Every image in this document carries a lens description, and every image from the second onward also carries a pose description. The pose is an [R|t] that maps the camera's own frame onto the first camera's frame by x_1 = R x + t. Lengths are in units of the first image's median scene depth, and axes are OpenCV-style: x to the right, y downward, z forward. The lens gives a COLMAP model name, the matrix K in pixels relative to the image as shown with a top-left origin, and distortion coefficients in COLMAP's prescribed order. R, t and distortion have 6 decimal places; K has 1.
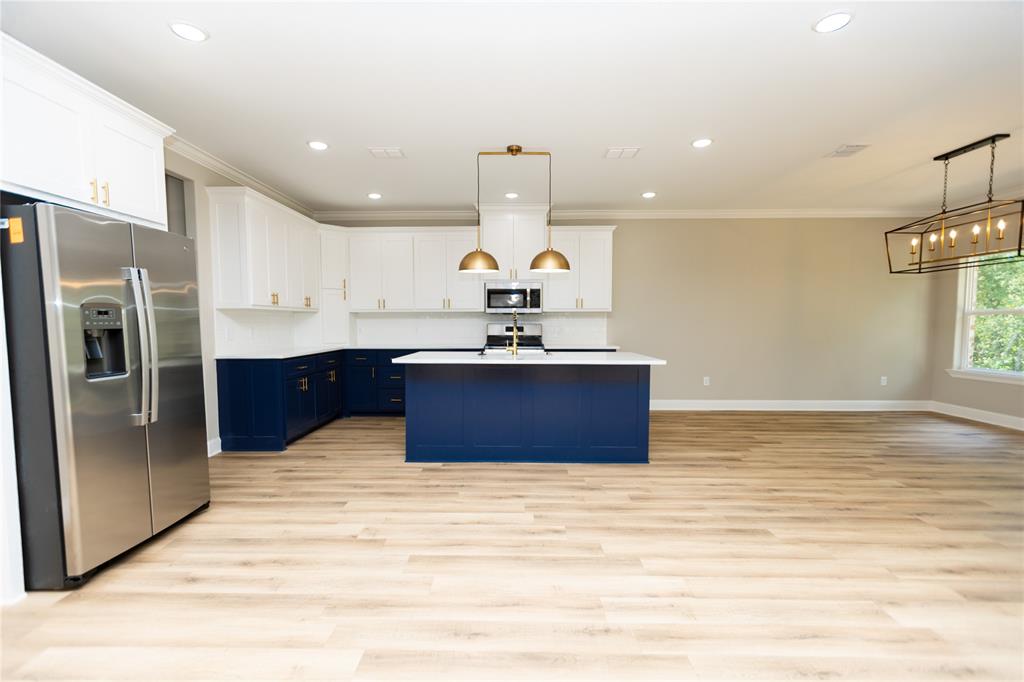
lens RADIAL K [[462.8, 0, 512.3], [0, 462.8, 346.0], [0, 0, 1]] dist [-0.000958, -0.000014]
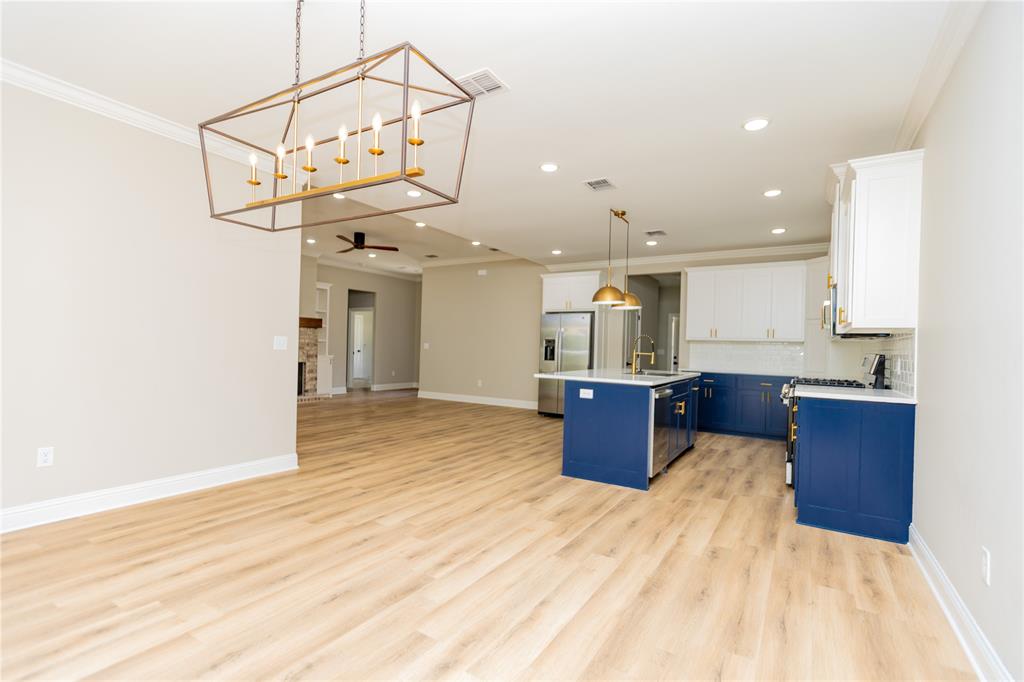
lens RADIAL K [[462.8, 0, 512.3], [0, 462.8, 346.0], [0, 0, 1]] dist [-0.000958, -0.000014]
pose [[-0.498156, -0.005704, -0.867069, 1.288762], [-0.078485, 0.996170, 0.038539, -0.078989], [0.863528, 0.087250, -0.496695, 1.411022]]
